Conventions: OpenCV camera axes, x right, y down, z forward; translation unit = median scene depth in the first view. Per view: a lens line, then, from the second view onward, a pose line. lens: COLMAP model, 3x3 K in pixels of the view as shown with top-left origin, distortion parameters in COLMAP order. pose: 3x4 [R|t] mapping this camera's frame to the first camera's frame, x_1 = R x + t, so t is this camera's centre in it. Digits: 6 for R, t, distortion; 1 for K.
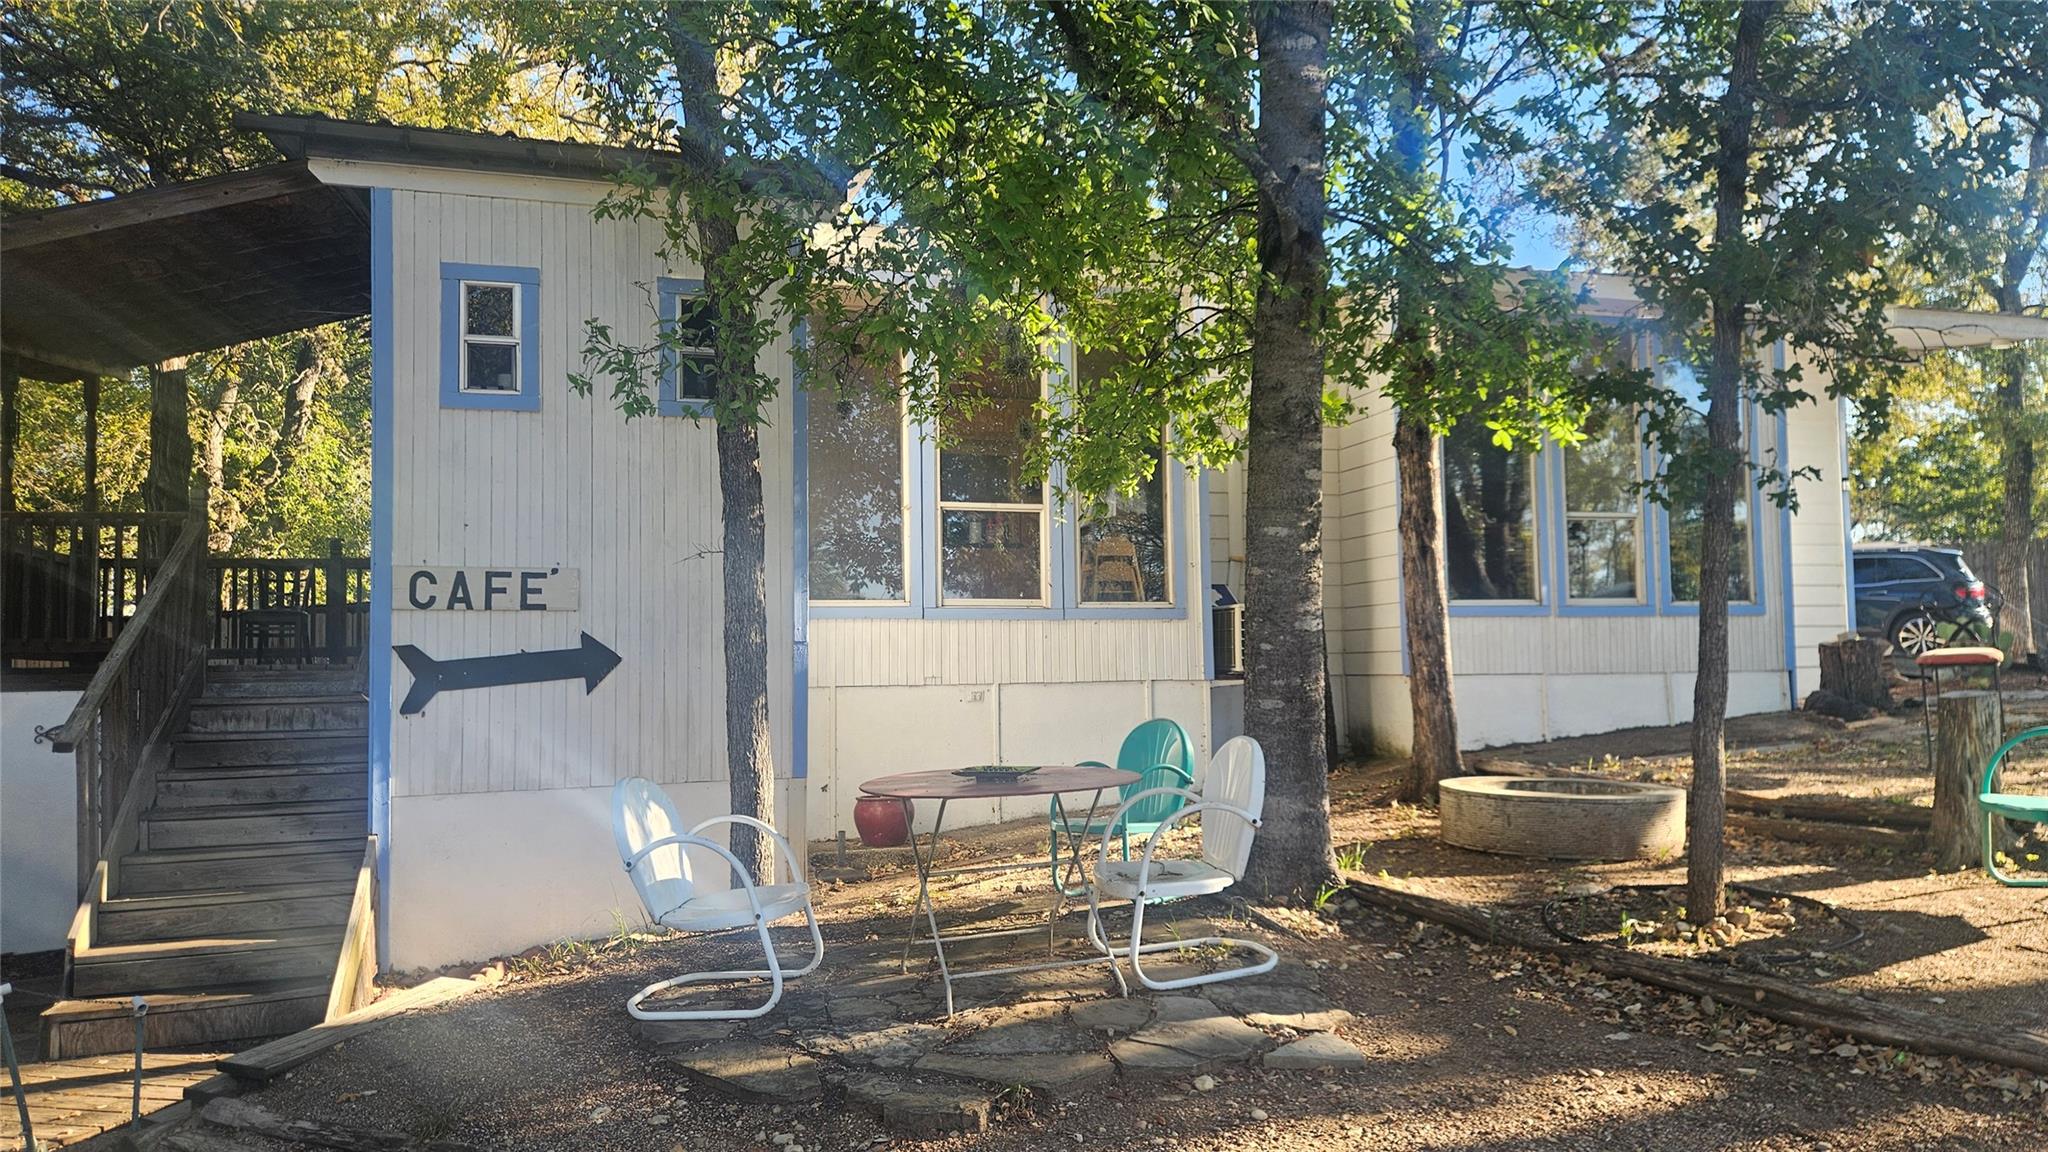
lens RADIAL K [[1350.4, 0, 1028.9], [0, 1350.4, 577.7], [0, 0, 1]] dist [0.025447, -0.017188]
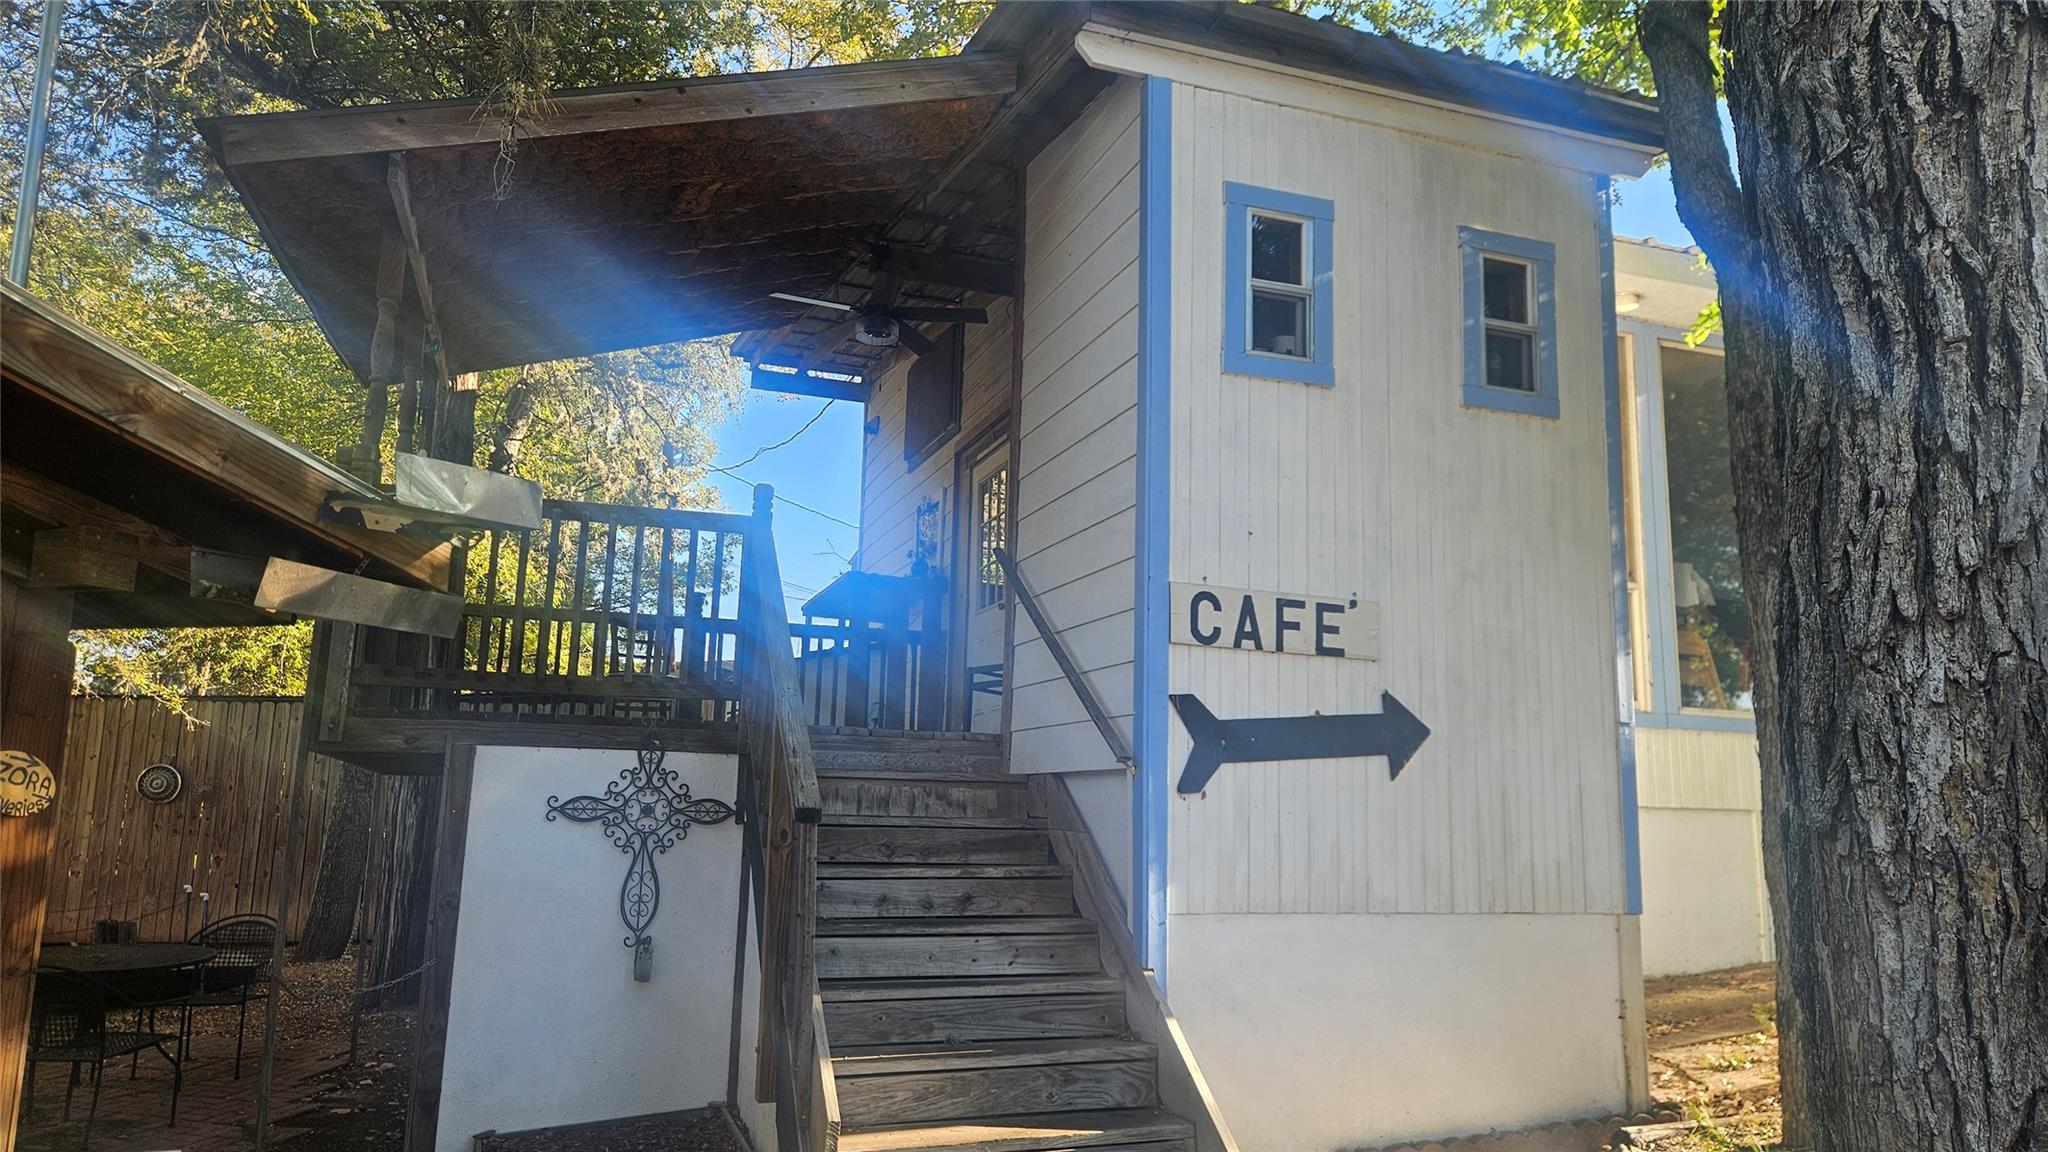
lens RADIAL K [[1350.4, 0, 1022.9], [0, 1350.4, 575.7], [0, 0, 1]] dist [0.025447, -0.017188]
pose [[0.997202, 0.049530, 0.055990, -0.571267], [-0.042861, 0.992484, -0.114620, 0.070735], [-0.061246, 0.111900, 0.991830, 0.295168]]
